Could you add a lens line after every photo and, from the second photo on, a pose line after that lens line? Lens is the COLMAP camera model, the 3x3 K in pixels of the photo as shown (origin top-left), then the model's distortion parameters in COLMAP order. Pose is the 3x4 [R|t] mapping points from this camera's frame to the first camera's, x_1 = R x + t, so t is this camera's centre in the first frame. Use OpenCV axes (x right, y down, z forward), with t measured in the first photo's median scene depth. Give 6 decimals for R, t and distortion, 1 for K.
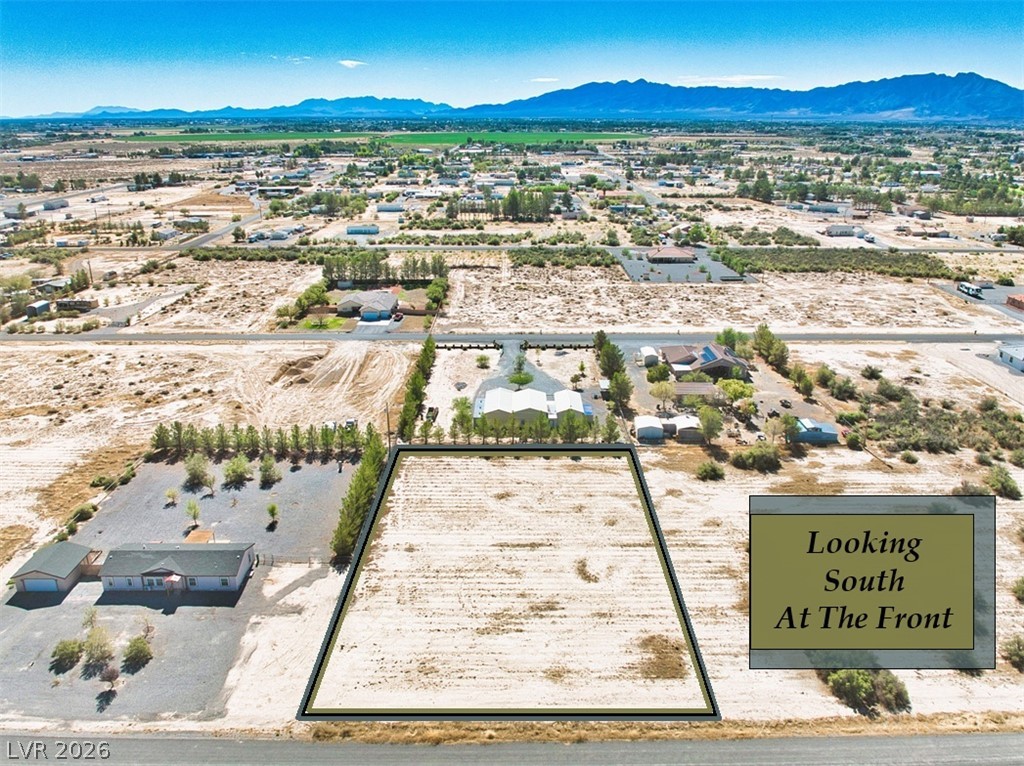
lens RADIAL K [[716.9, 0, 512.3], [0, 716.9, 463.8], [0, 0, 1]] dist [-0.008632, -0.031171]
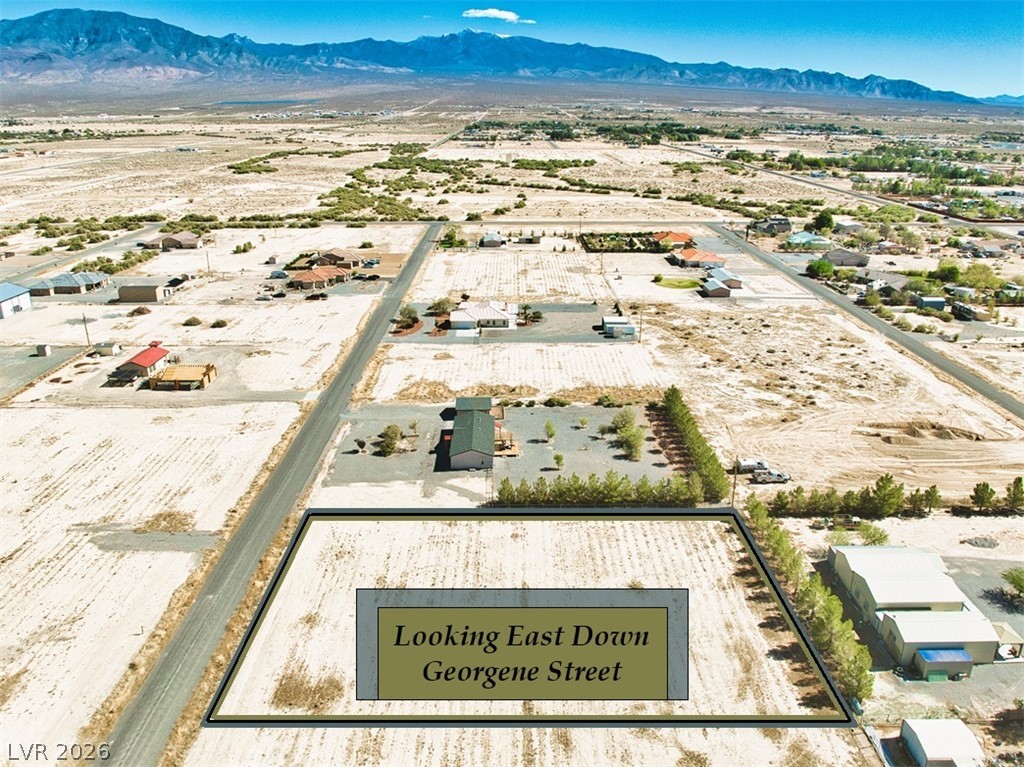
lens RADIAL K [[752.8, 0, 515.3], [0, 752.8, 415.4], [0, 0, 1]] dist [-0.033652, -0.005148]
pose [[0.006026, 0.377168, -0.926125, 0.607839], [-0.440688, 0.832359, 0.336114, -0.297070], [0.897640, 0.406107, 0.171229, 0.573829]]
